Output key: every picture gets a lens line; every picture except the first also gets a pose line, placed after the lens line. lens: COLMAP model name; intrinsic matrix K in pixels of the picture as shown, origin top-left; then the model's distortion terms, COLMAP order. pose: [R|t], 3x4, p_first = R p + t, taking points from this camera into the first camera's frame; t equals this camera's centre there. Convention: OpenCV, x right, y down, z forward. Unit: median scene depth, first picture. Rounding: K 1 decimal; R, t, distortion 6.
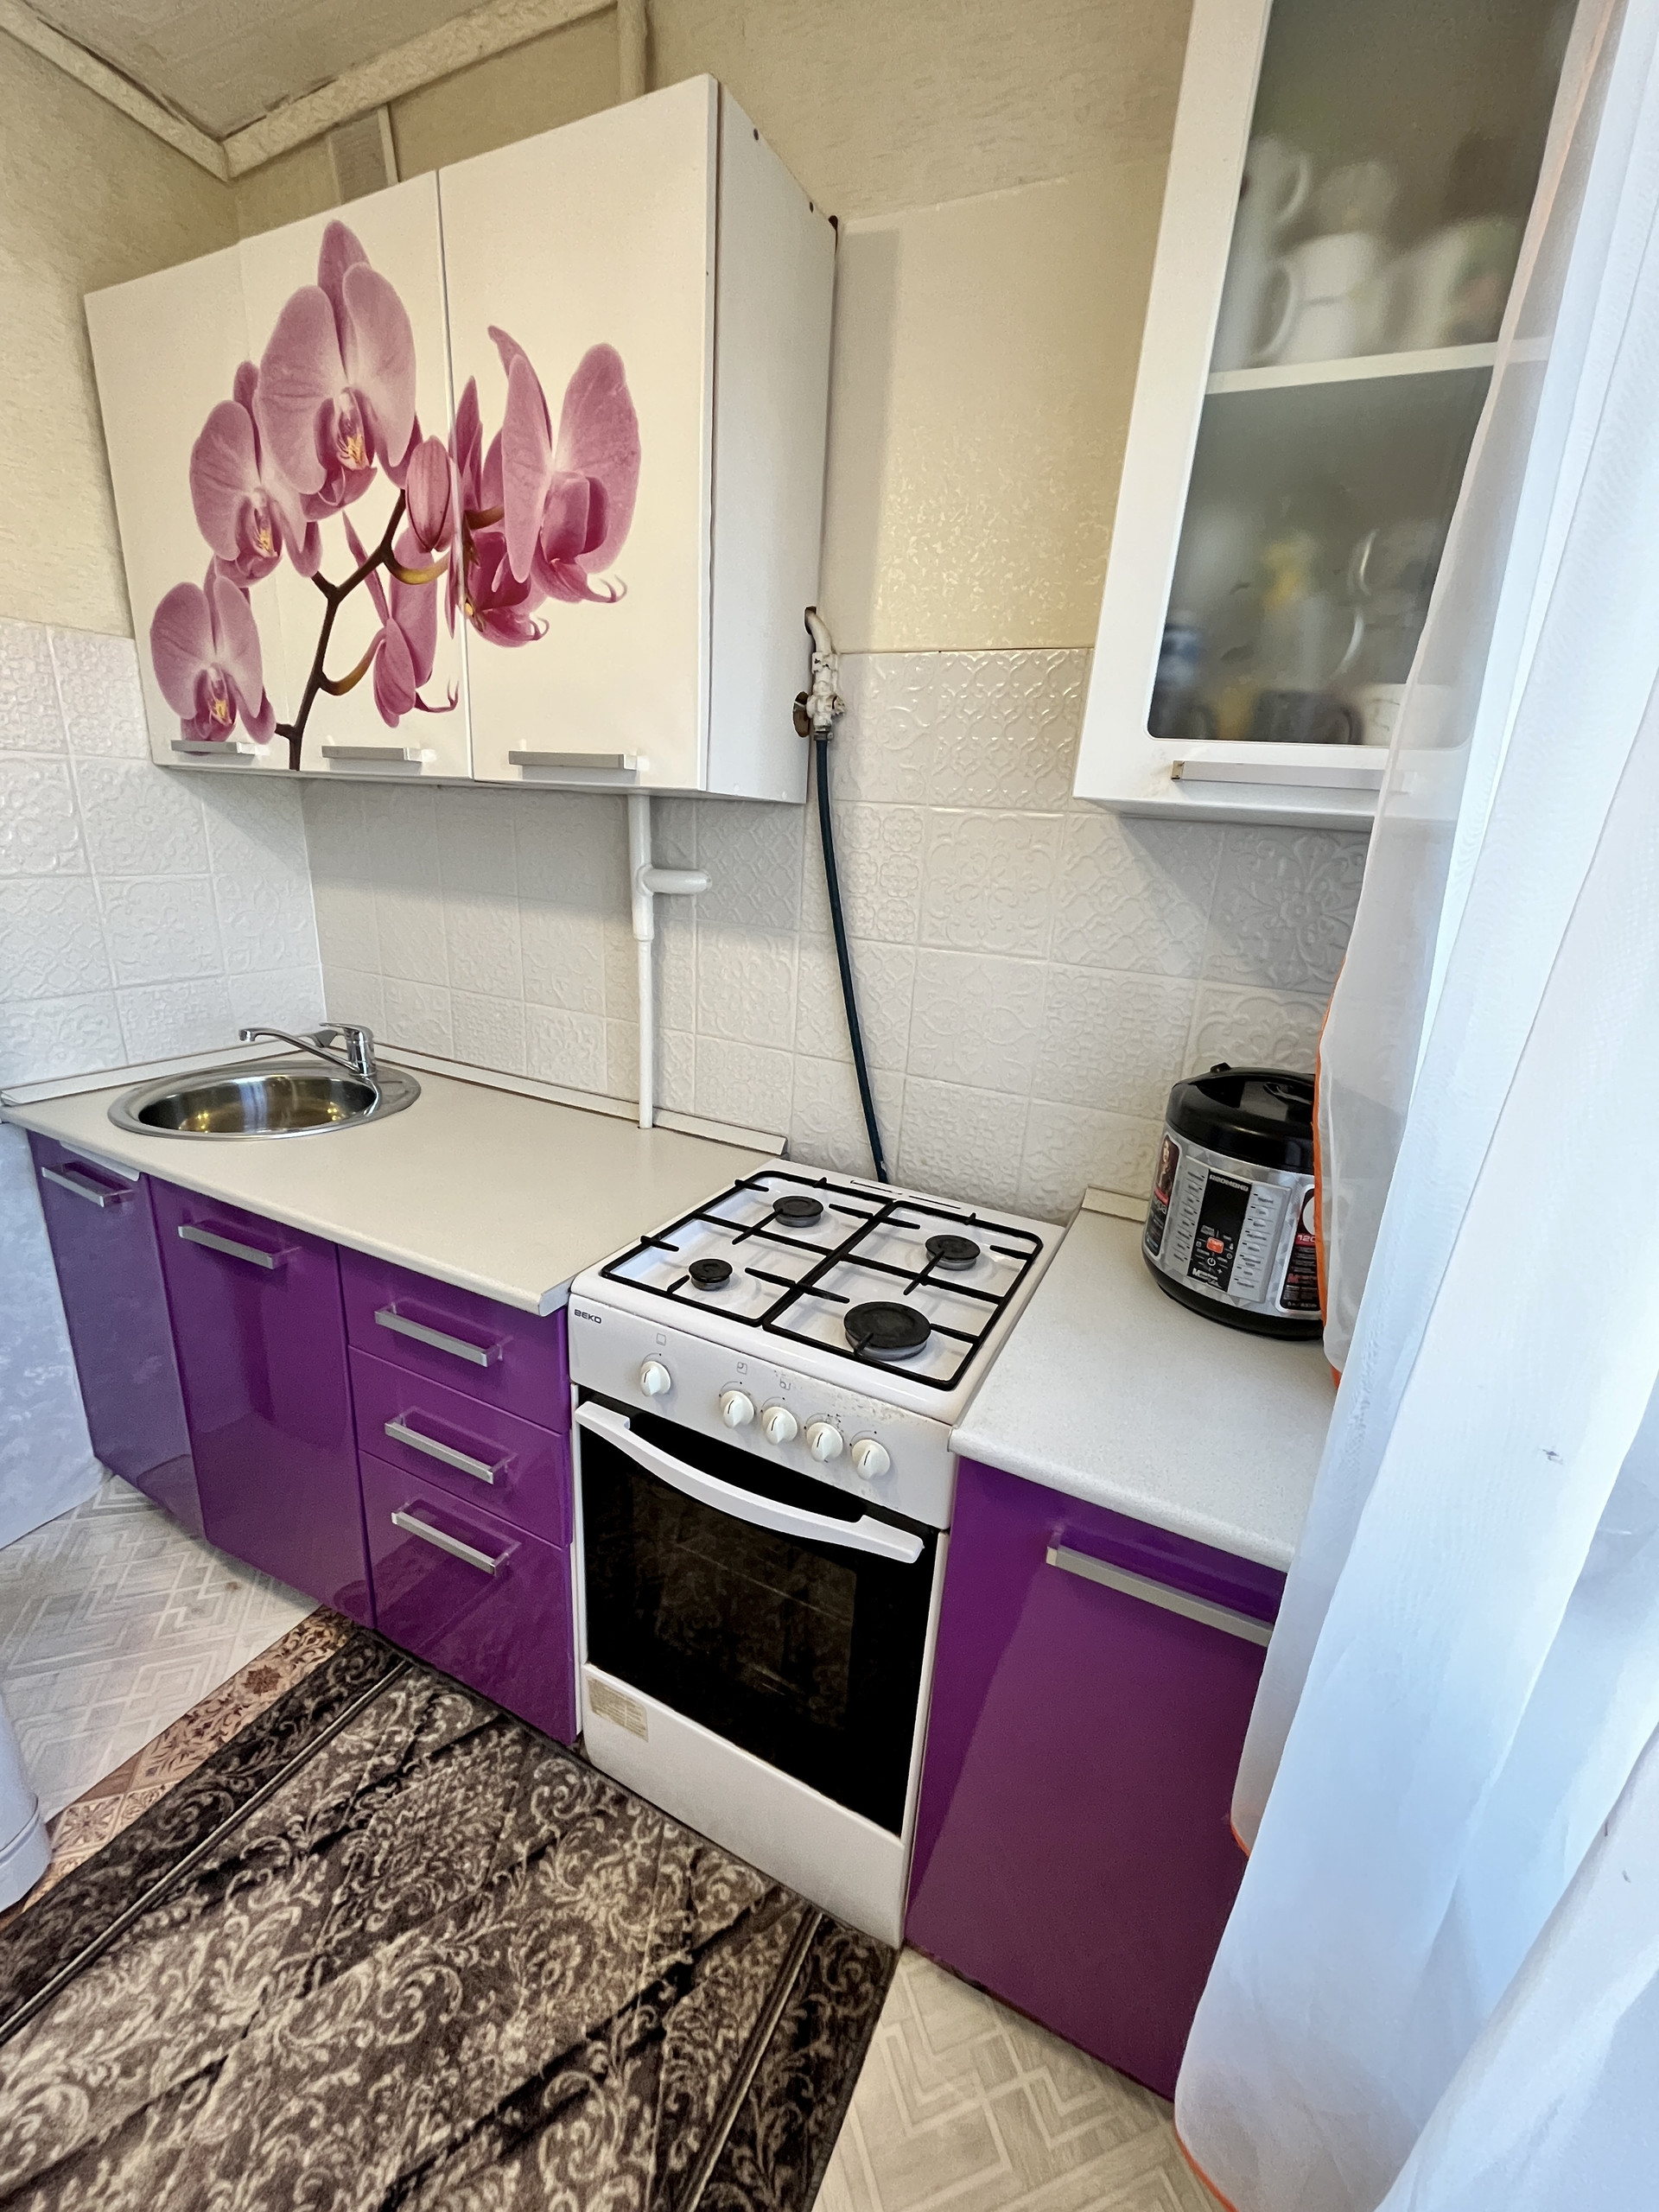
lens RADIAL K [[891.4, 0, 833.1], [0, 891.4, 1106.5], [0, 0, 1]] dist [-0.001438, -0.000265]
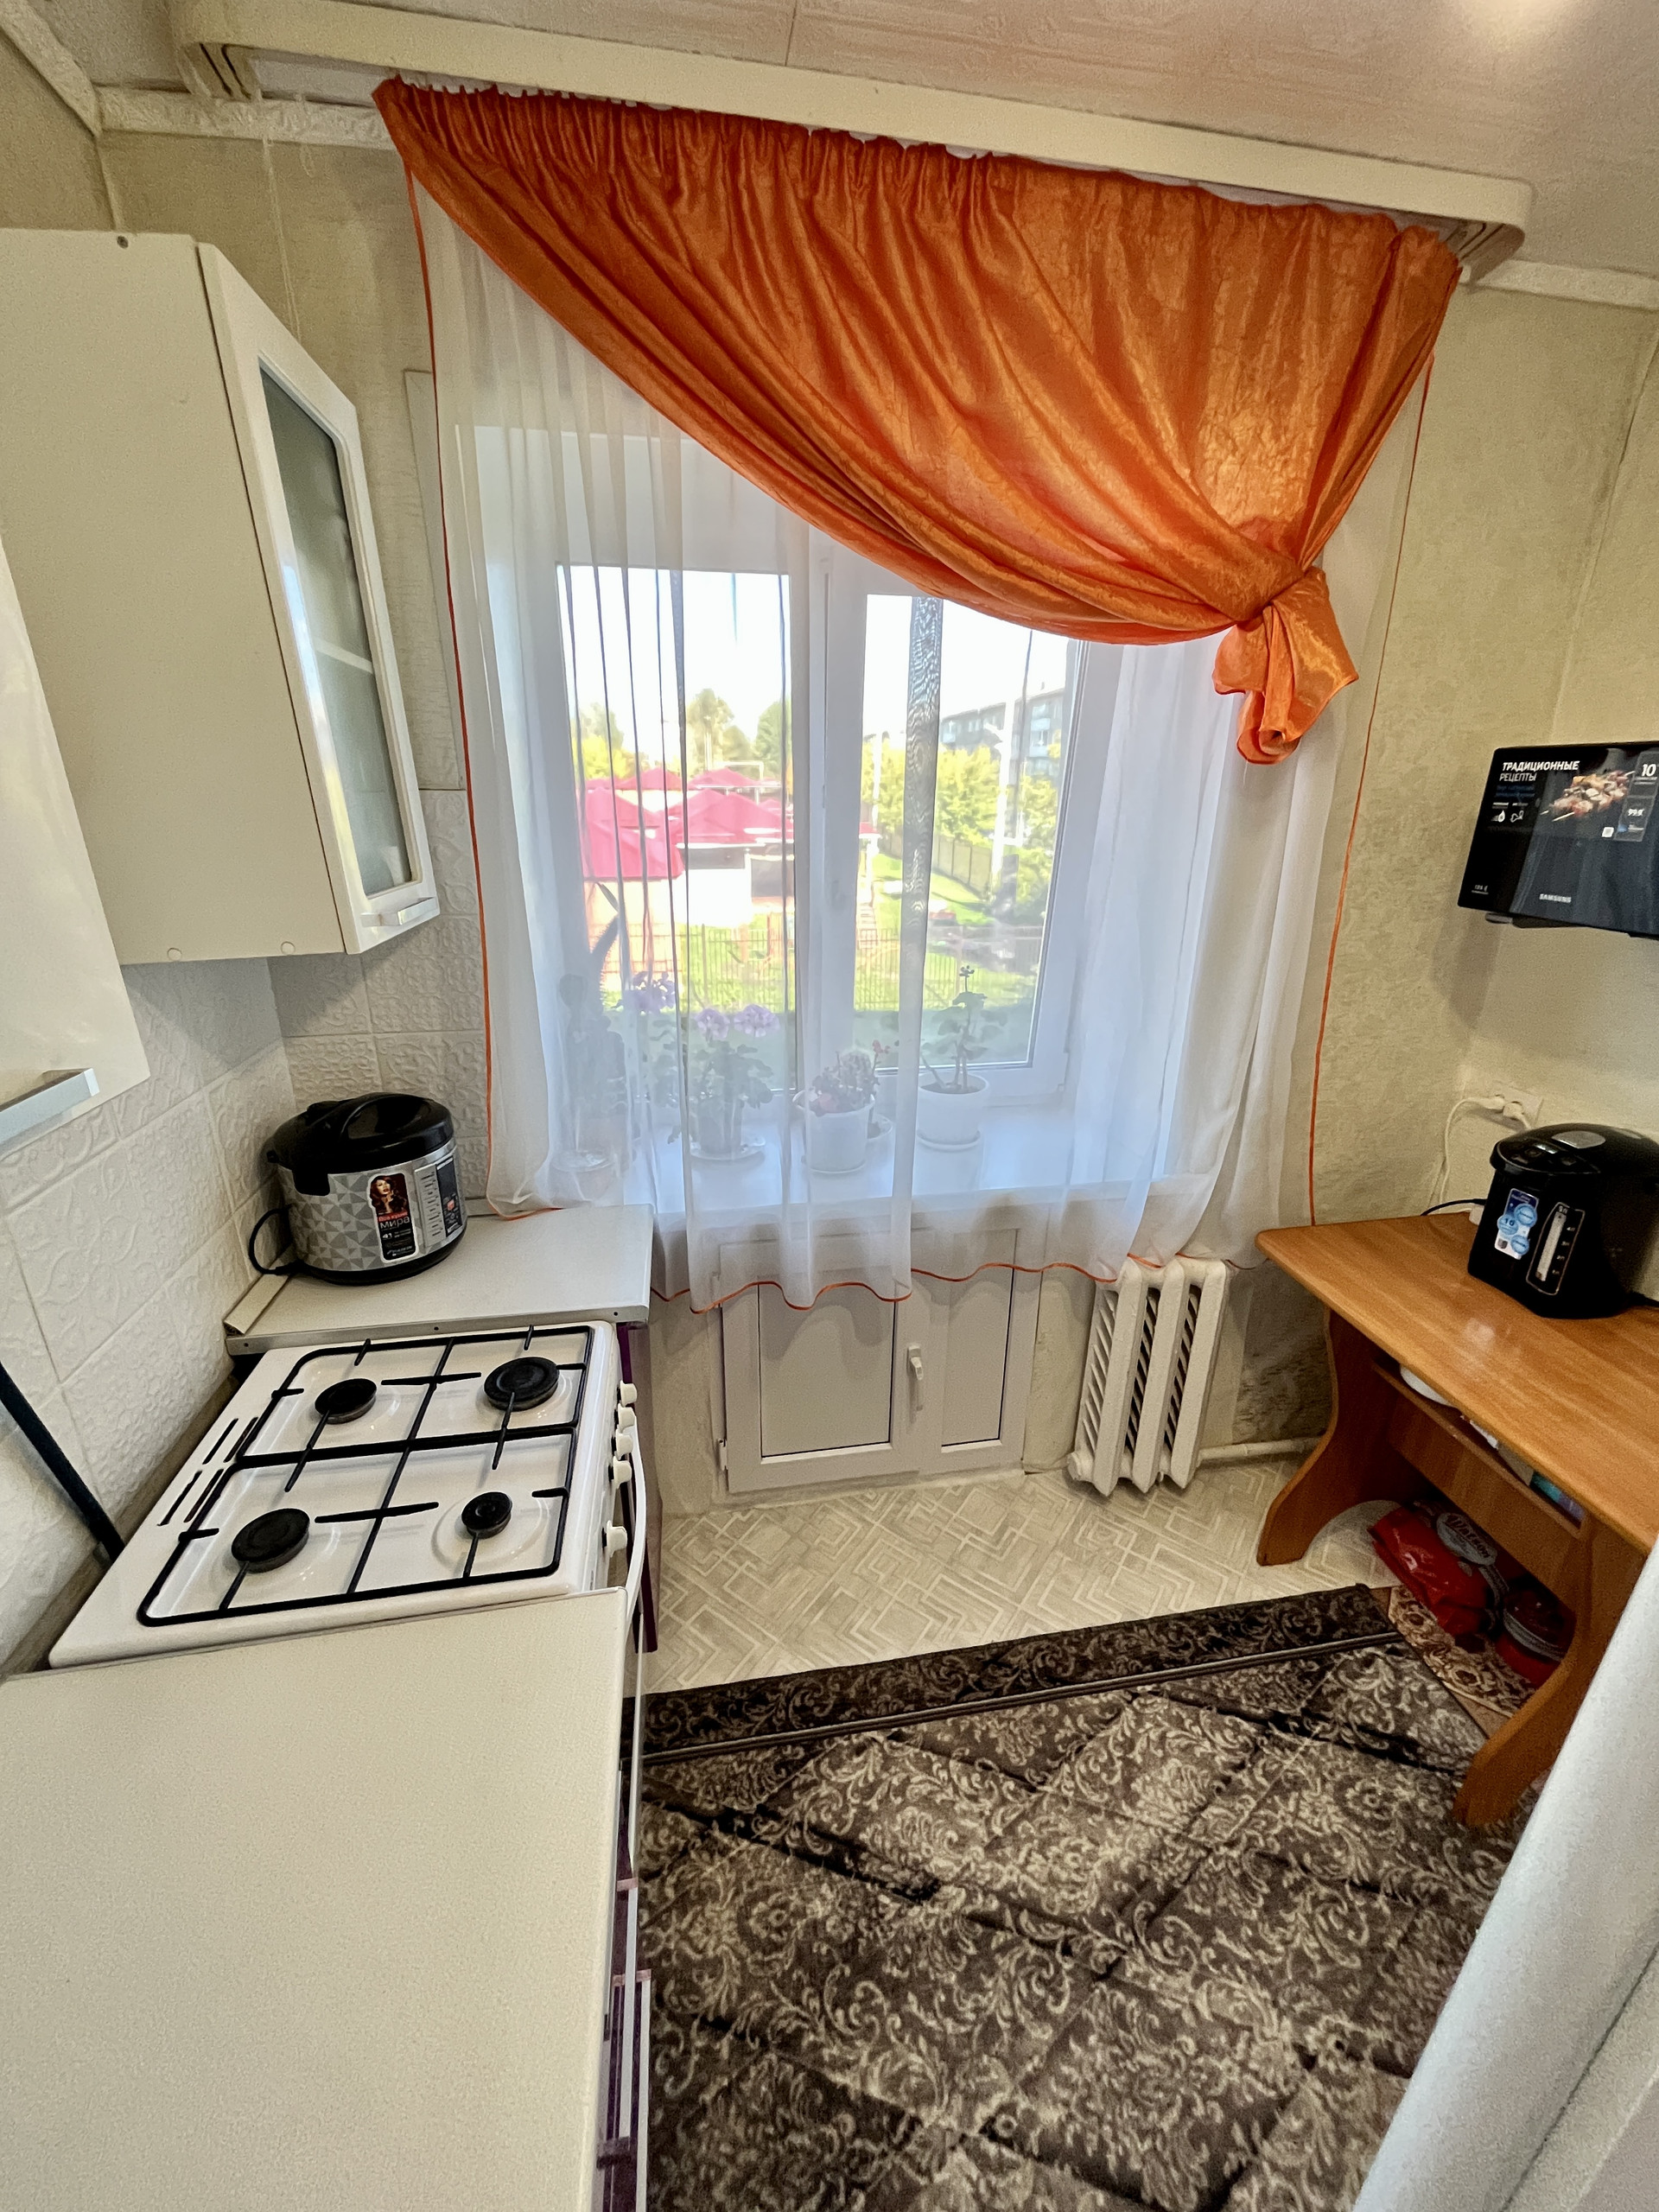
lens RADIAL K [[891.4, 0, 833.9], [0, 891.4, 1107.2], [0, 0, 1]] dist [-0.001438, -0.000265]
pose [[-0.579161, -0.334690, 0.743340, -0.891959], [0.216514, 0.815936, 0.536069, -0.570088], [-0.785935, 0.471414, -0.400093, 0.898159]]
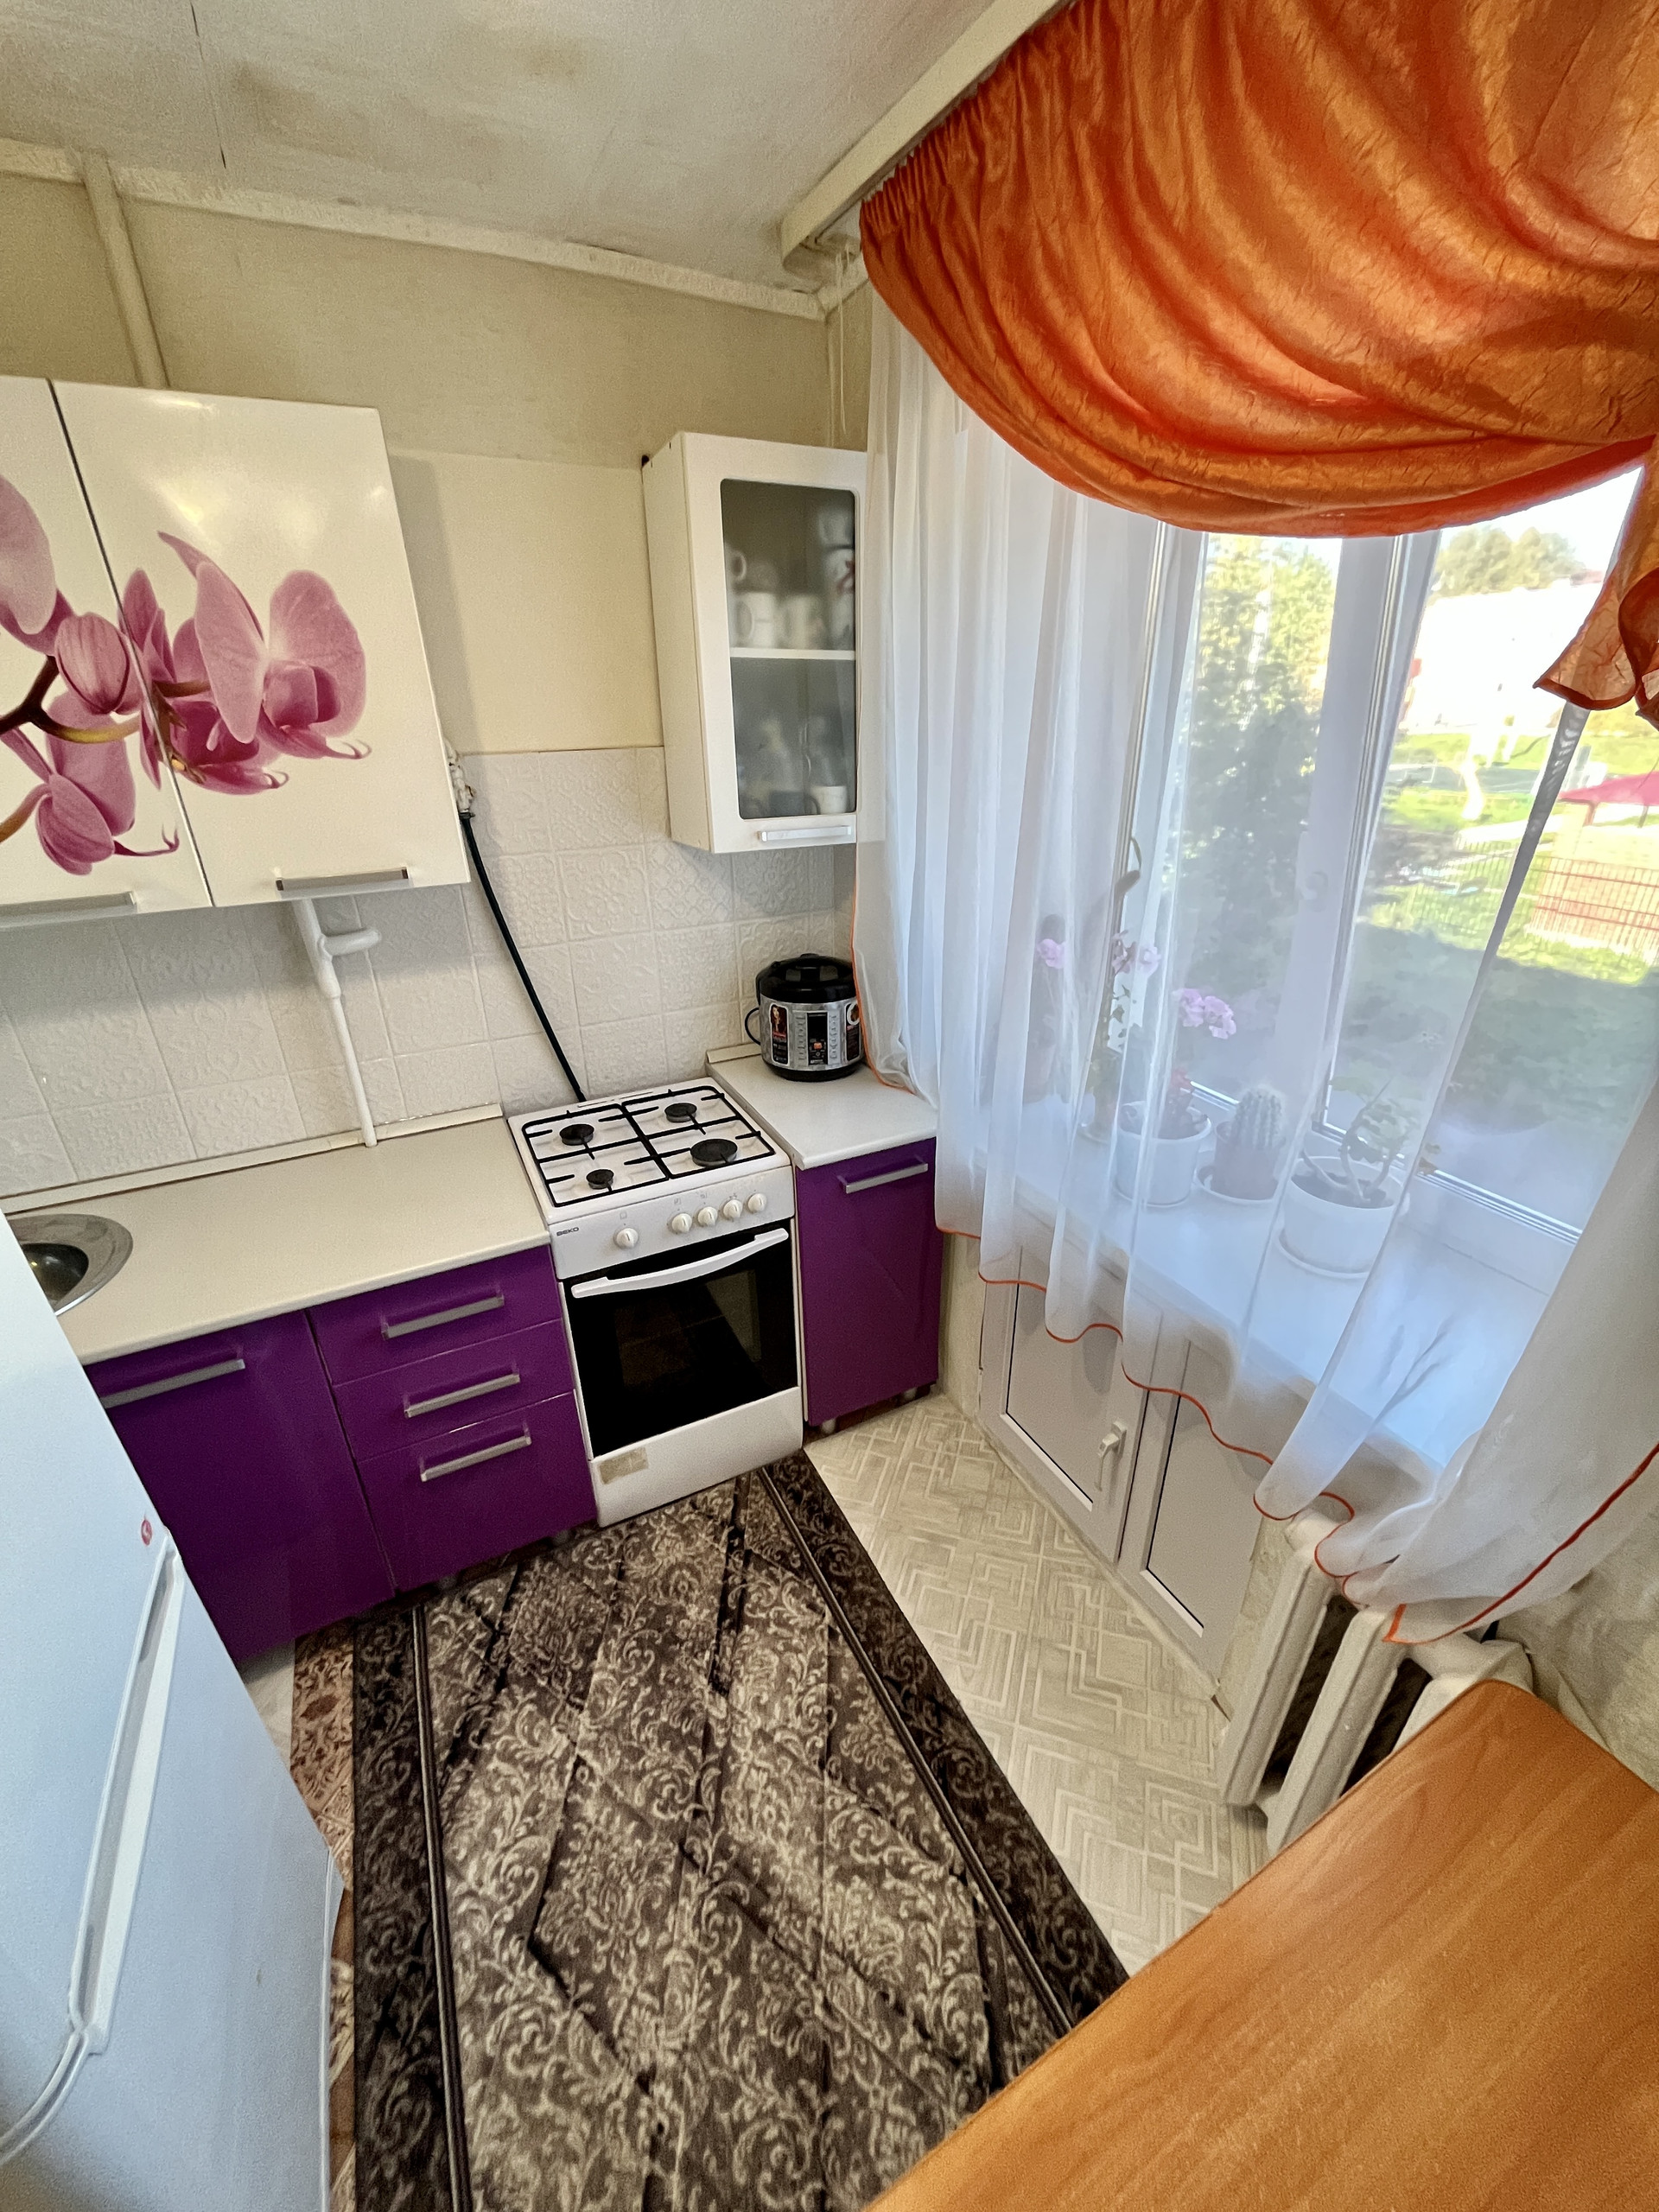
lens RADIAL K [[891.4, 0, 830.4], [0, 891.4, 1107.0], [0, 0, 1]] dist [-0.001438, -0.000265]
pose [[0.606851, -0.396830, 0.688663, -0.948112], [0.298622, 0.916801, 0.265144, -0.233168], [-0.736584, 0.044747, 0.674864, -0.394653]]
